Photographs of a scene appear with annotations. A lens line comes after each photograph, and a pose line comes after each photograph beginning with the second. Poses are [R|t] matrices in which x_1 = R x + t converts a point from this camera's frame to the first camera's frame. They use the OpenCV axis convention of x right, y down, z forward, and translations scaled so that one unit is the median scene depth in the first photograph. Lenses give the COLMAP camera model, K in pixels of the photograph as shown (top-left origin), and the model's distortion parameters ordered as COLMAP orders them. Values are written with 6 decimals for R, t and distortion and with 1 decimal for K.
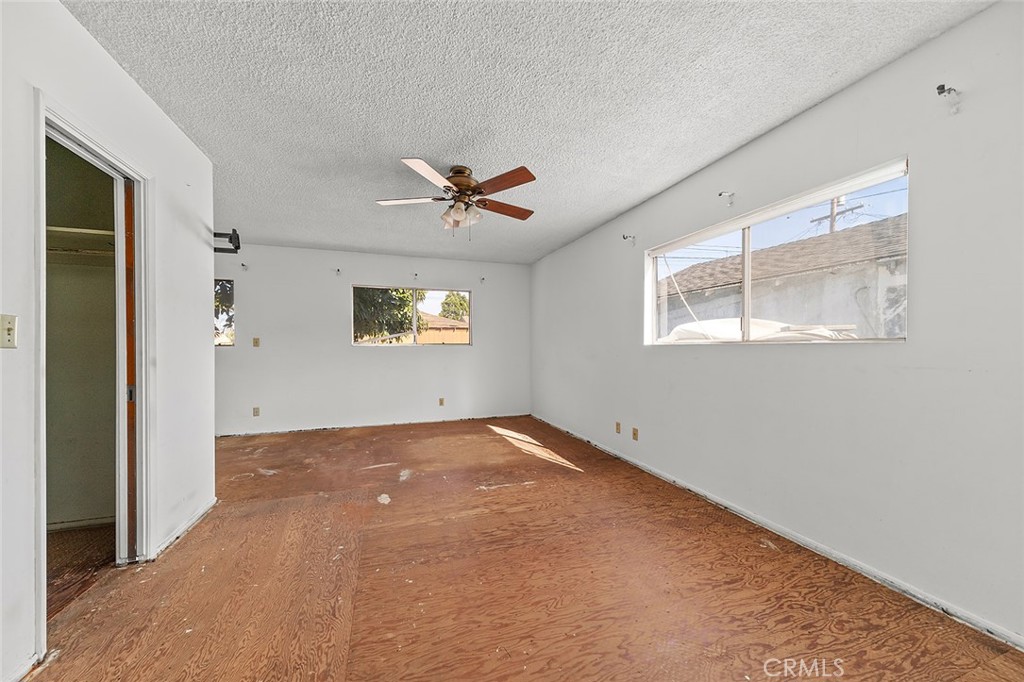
lens RADIAL K [[360.9, 0, 507.7], [0, 360.9, 348.5], [0, 0, 1]] dist [-0.000533, -0.000173]
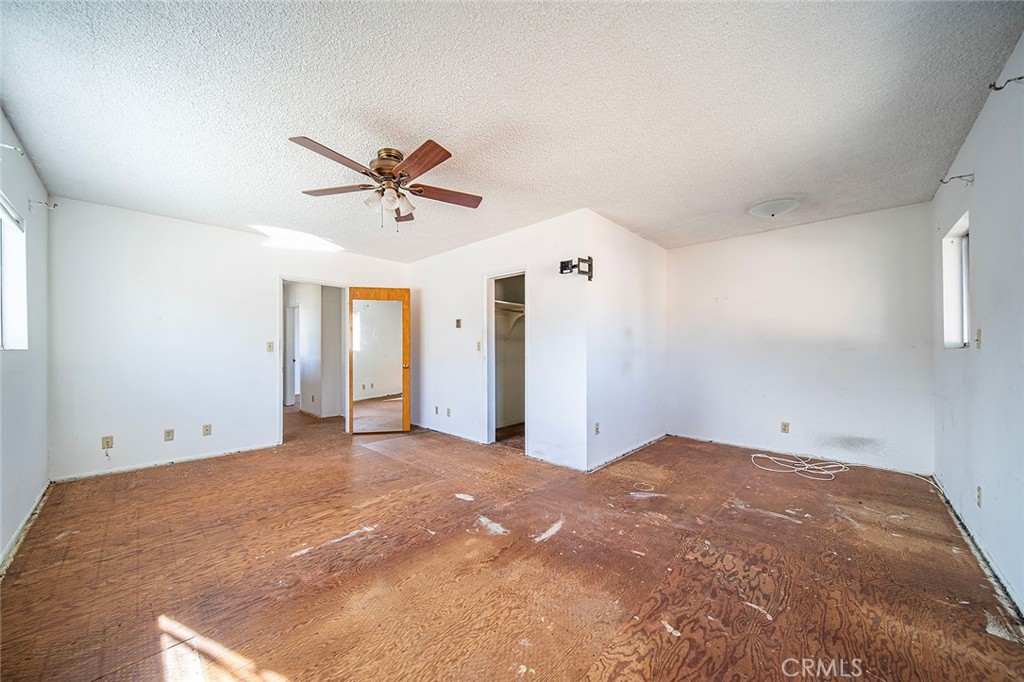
lens RADIAL K [[360.9, 0, 507.7], [0, 360.9, 348.5], [0, 0, 1]] dist [-0.000533, -0.000173]
pose [[-0.887853, 0.002525, -0.460121, 0.024335], [0.002531, 0.999997, 0.000605, -0.012188], [0.460121, -0.000628, -0.887856, 1.829312]]
